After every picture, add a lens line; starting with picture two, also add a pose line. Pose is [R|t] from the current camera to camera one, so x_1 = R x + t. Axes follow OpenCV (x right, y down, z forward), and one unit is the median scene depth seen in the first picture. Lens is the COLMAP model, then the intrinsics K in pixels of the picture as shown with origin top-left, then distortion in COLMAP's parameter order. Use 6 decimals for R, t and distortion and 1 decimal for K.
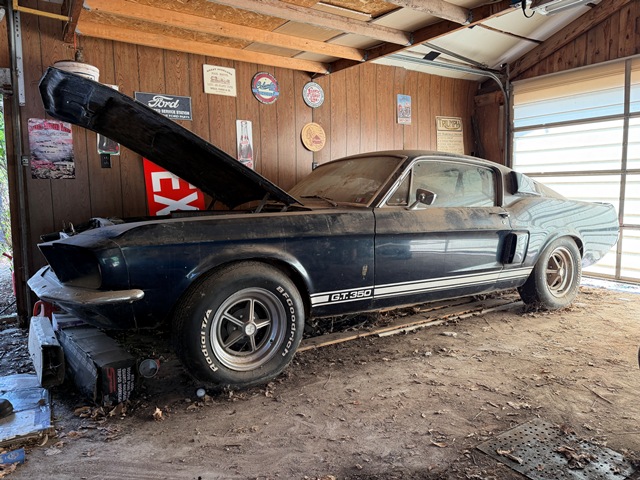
lens RADIAL K [[450.7, 0, 322.3], [0, 450.7, 236.8], [0, 0, 1]] dist [0.097979, -0.191155]
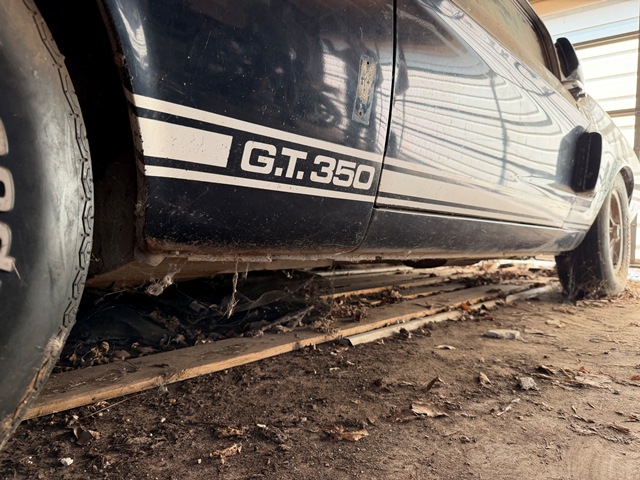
lens RADIAL K [[457.0, 0, 323.3], [0, 457.0, 238.0], [0, 0, 1]] dist [0.044654, -0.081472]
pose [[0.962348, 0.034680, 0.269599, -0.000438], [-0.016165, 0.997374, -0.070596, 0.144986], [-0.271339, 0.063580, 0.960381, 0.581548]]
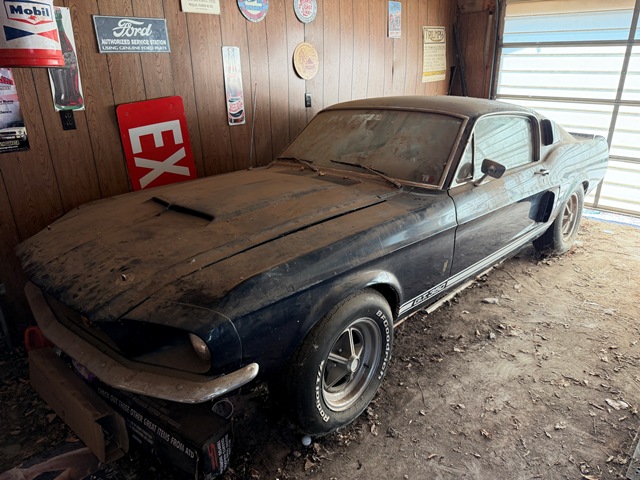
lens RADIAL K [[457.0, 0, 323.3], [0, 457.0, 238.0], [0, 0, 1]] dist [0.044654, -0.081472]
pose [[0.972560, -0.081601, 0.217872, -0.258259], [0.021273, 0.963740, 0.265995, -0.175206], [-0.231678, -0.254062, 0.939030, 0.170338]]
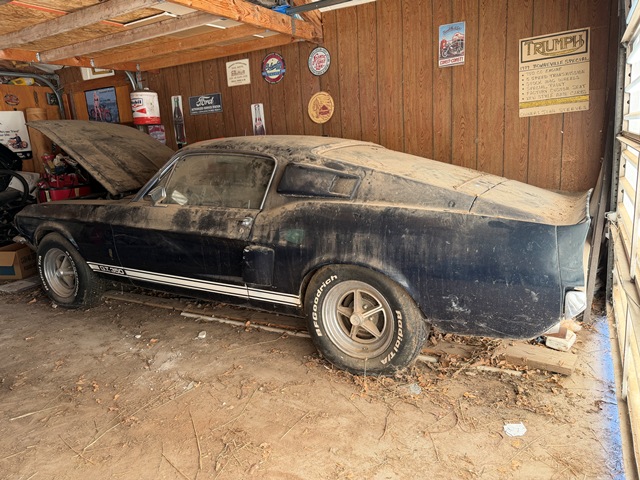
lens RADIAL K [[457.0, 0, 323.3], [0, 457.0, 238.0], [0, 0, 1]] dist [0.044654, -0.081472]
pose [[0.454736, 0.168237, -0.874592, 1.128958], [-0.030395, 0.984356, 0.173548, -0.157180], [0.890107, -0.052335, 0.452736, 0.735261]]
